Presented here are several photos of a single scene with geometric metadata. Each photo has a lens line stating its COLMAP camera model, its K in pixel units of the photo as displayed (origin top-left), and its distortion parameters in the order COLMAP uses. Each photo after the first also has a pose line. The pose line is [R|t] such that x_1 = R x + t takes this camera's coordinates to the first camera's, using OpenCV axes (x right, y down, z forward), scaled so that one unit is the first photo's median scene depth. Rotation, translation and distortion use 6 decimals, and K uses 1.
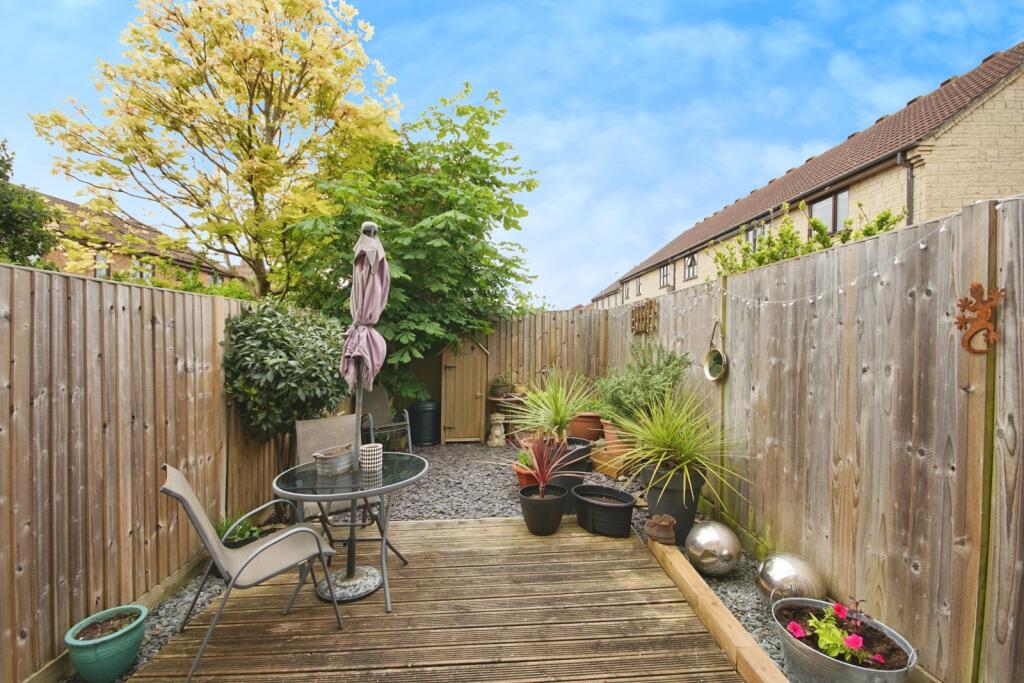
lens RADIAL K [[457.9, 0, 512.6], [0, 457.9, 356.7], [0, 0, 1]] dist [0.001292, -0.000488]
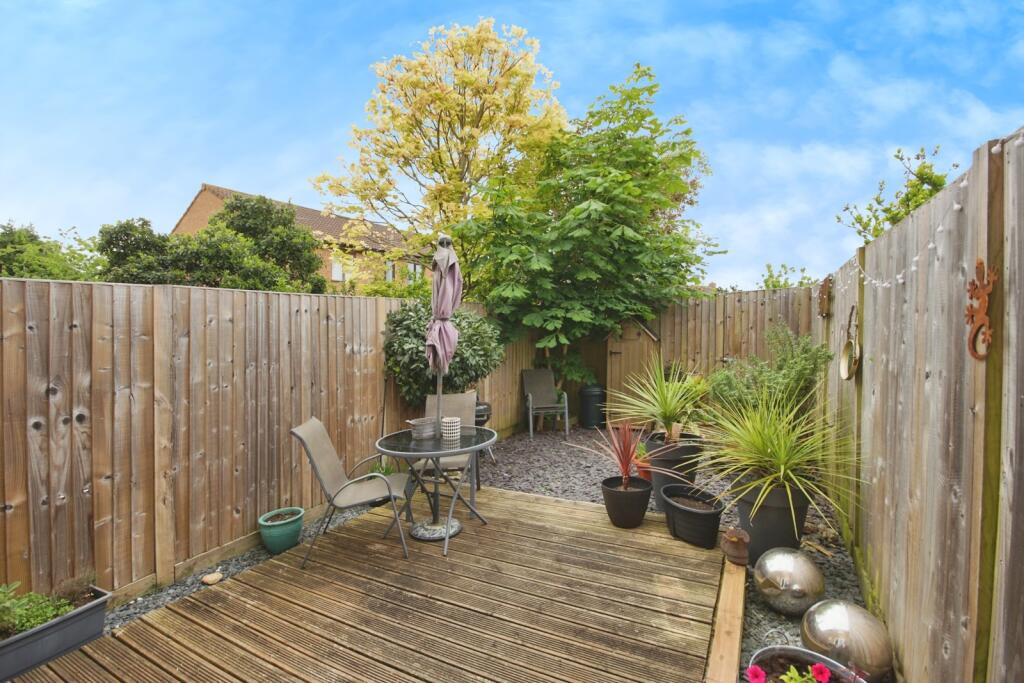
lens RADIAL K [[466.7, 0, 512.0], [0, 466.7, 341.5], [0, 0, 1]] dist [-0.002018, -0.000334]
pose [[0.867139, 0.011116, -0.497943, 0.392905], [-0.008564, 0.999936, 0.007408, -0.017865], [0.497993, -0.002159, 0.867178, 0.012604]]
